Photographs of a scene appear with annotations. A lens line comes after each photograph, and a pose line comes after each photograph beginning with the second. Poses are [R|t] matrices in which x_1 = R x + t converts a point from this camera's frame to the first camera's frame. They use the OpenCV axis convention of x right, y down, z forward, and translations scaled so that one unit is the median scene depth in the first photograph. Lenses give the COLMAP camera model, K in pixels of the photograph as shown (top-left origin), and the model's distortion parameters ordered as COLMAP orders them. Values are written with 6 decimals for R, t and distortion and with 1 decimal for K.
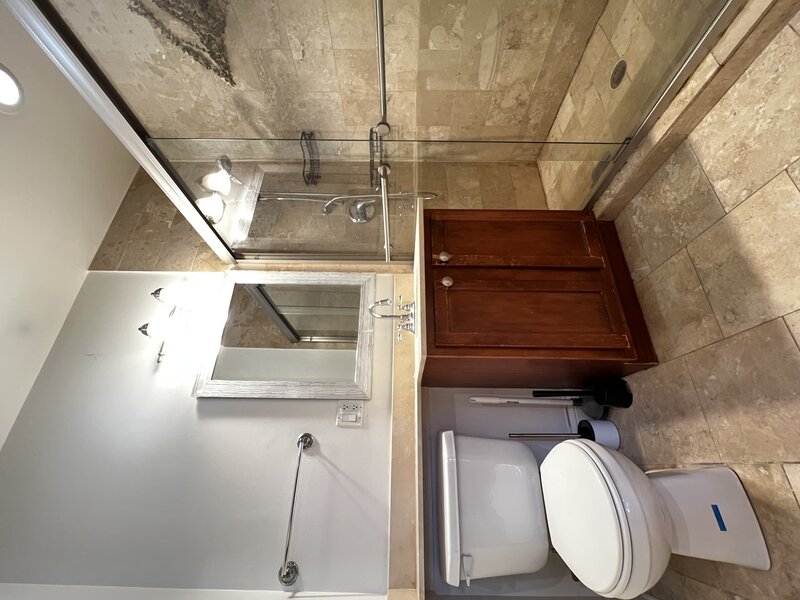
lens RADIAL K [[332.6, 0, 396.8], [0, 332.6, 298.9], [0, 0, 1]] dist [-0.005844, 0.000349]
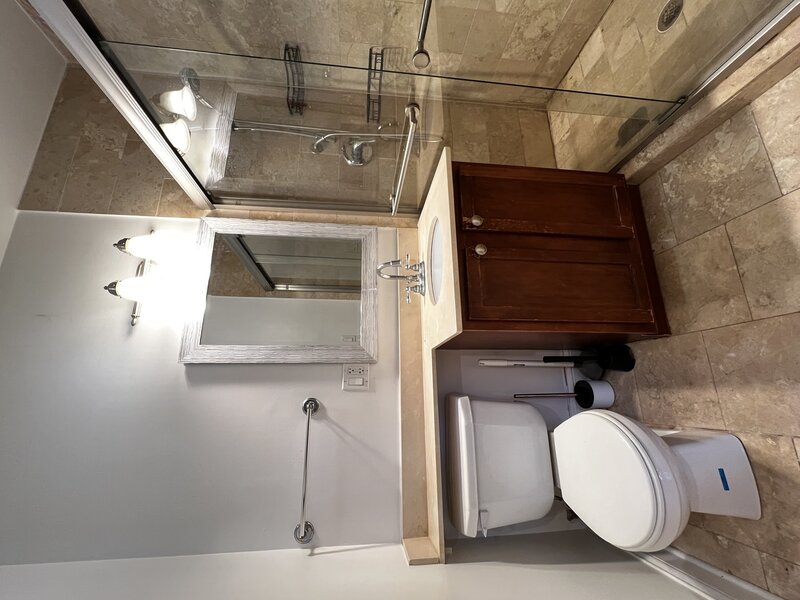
lens RADIAL K [[332.6, 0, 396.8], [0, 332.6, 298.9], [0, 0, 1]] dist [-0.005844, 0.000349]
pose [[0.991969, 0.009330, 0.126139, -0.153332], [-0.032049, 0.983270, 0.179313, -0.059291], [-0.122356, -0.181915, 0.975672, 0.084248]]
